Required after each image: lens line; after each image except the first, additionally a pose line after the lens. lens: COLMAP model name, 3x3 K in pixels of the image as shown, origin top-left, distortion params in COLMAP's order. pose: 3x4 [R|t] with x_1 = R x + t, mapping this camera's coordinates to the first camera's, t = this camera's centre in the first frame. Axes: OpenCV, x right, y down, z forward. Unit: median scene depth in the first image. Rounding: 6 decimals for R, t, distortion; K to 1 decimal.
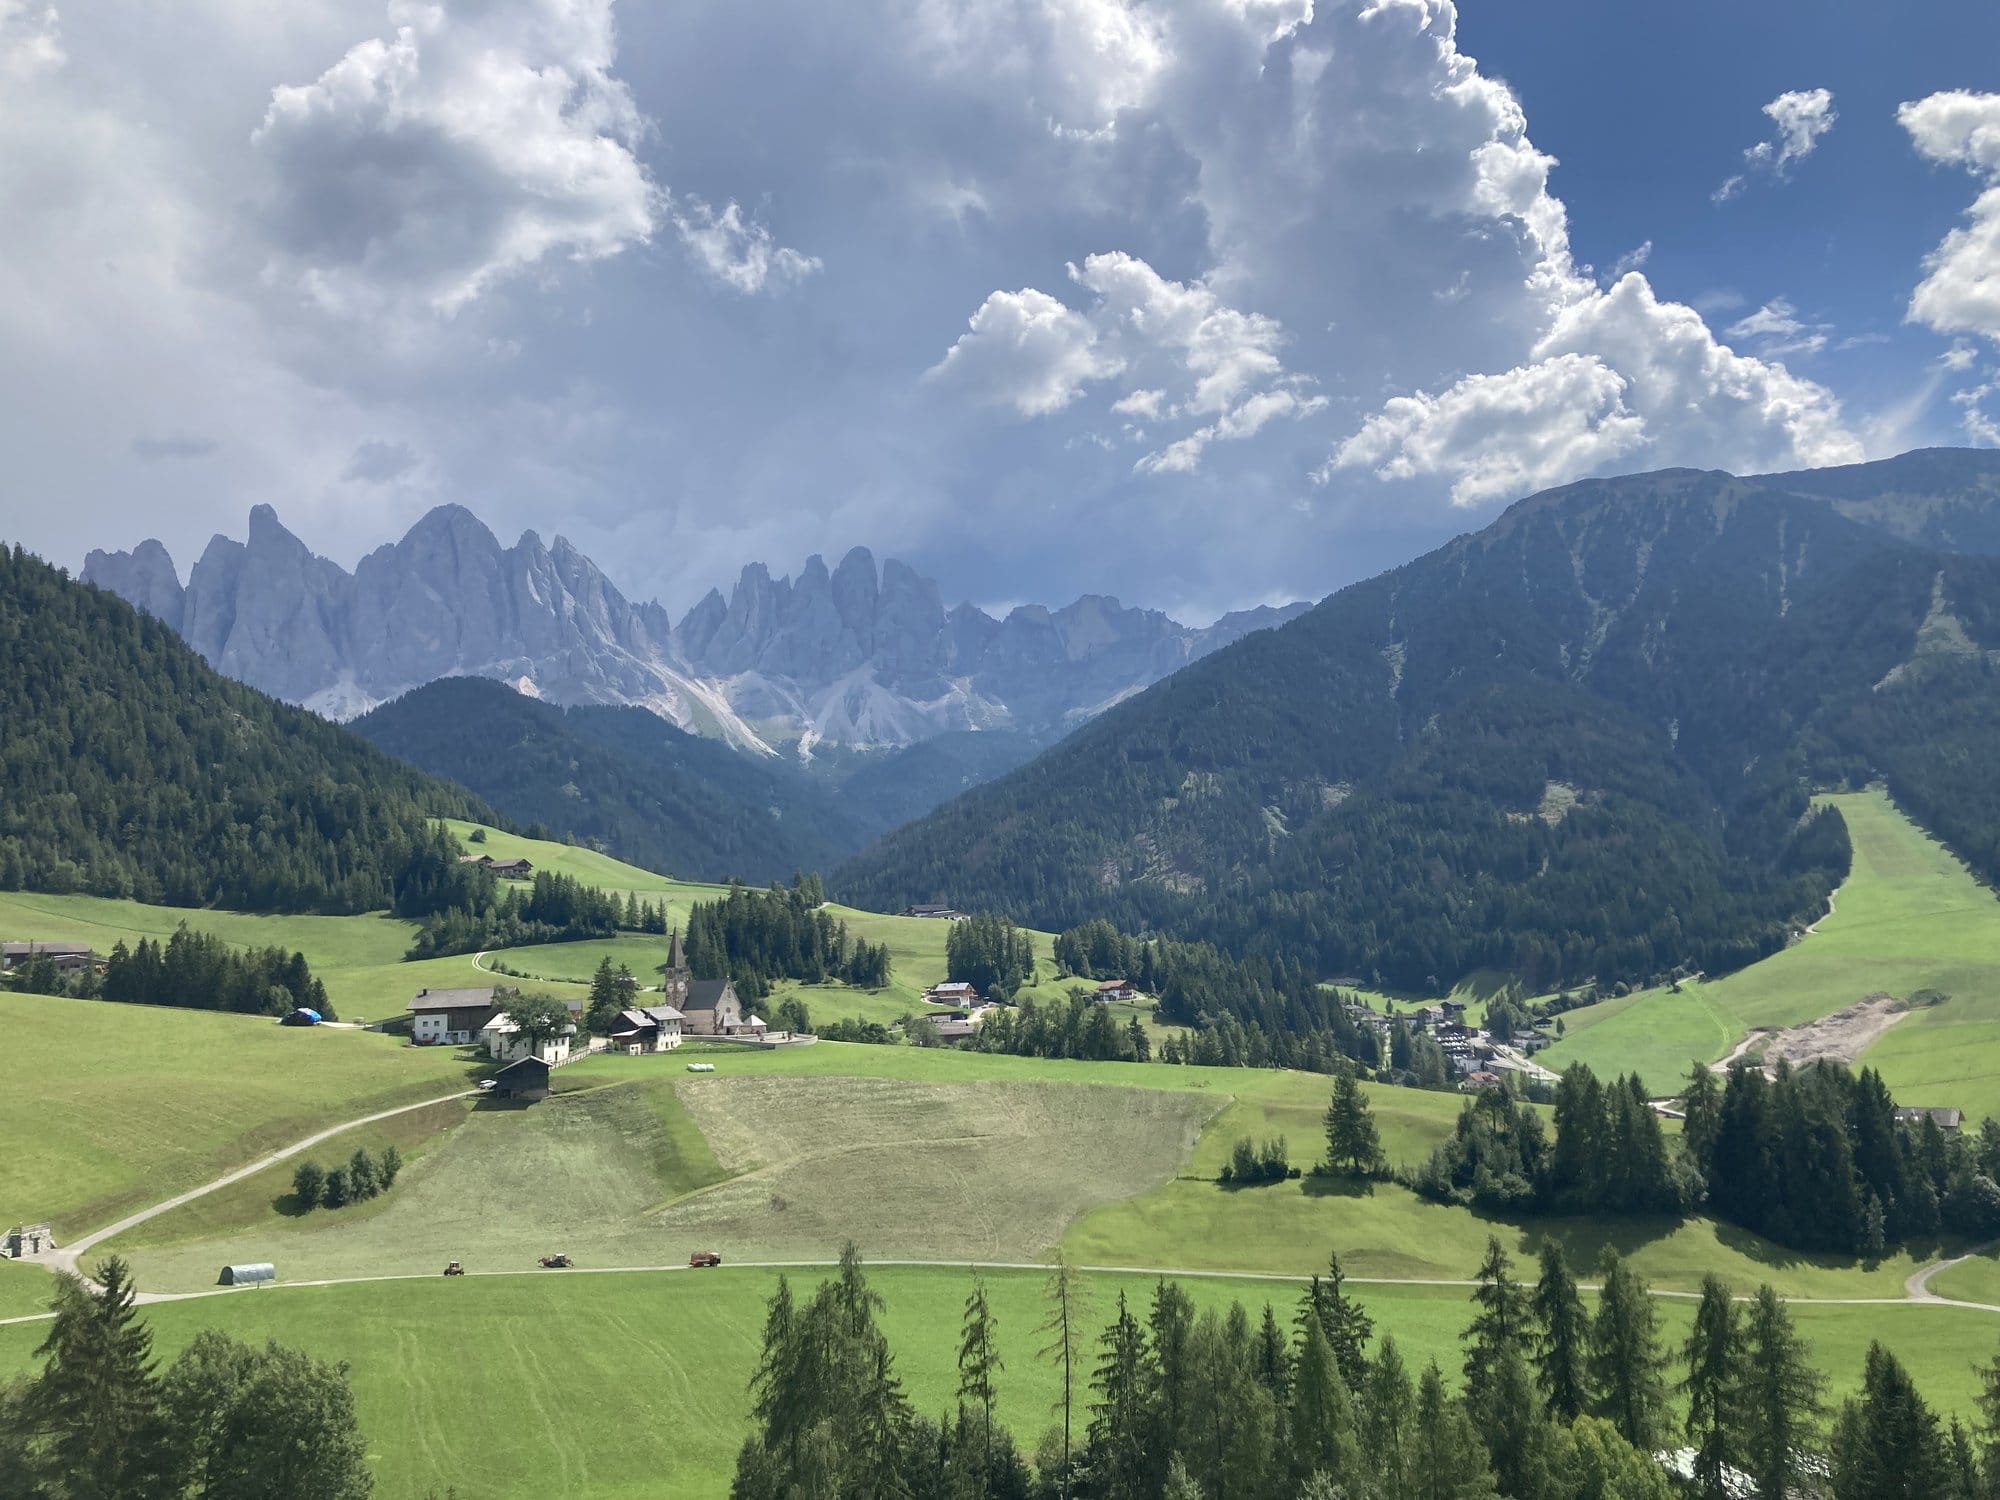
lens RADIAL K [[1504.3, 0, 999.9], [0, 1504.3, 783.0], [0, 0, 1]] dist [0.027581, 0.002937]
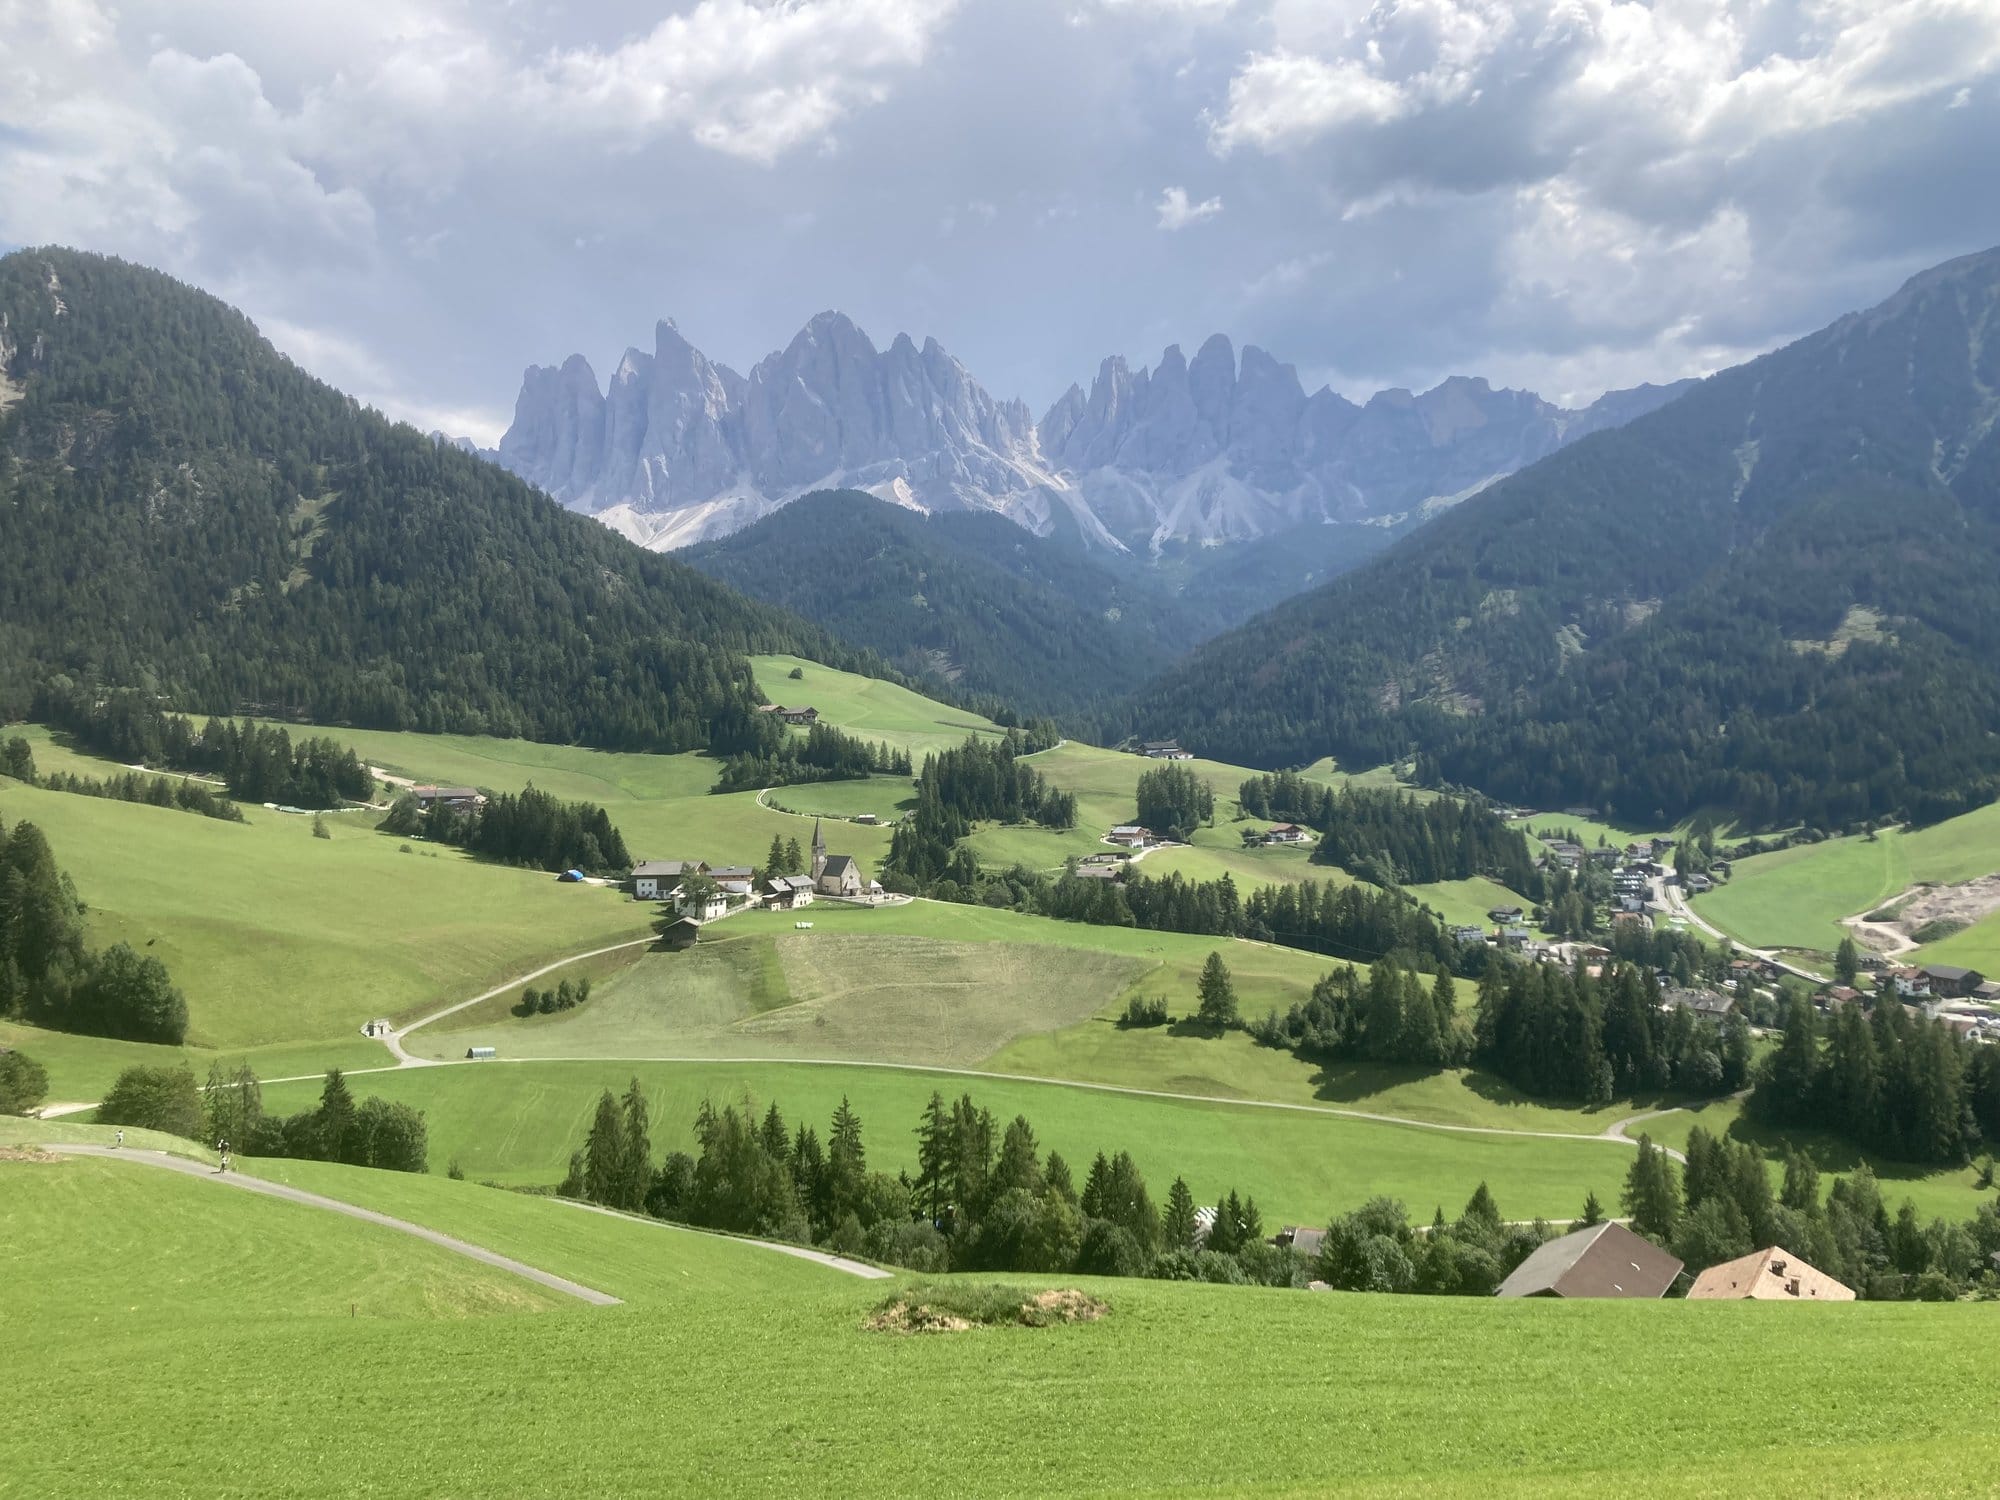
lens RADIAL K [[1467.9, 0, 1041.8], [0, 1467.9, 754.0], [0, 0, 1]] dist [0.111054, -0.197298]
pose [[0.976430, 0.023965, -0.214498, 0.134922], [0.003076, 0.992171, 0.124851, -0.064225], [0.215811, -0.122568, 0.968712, -0.138806]]
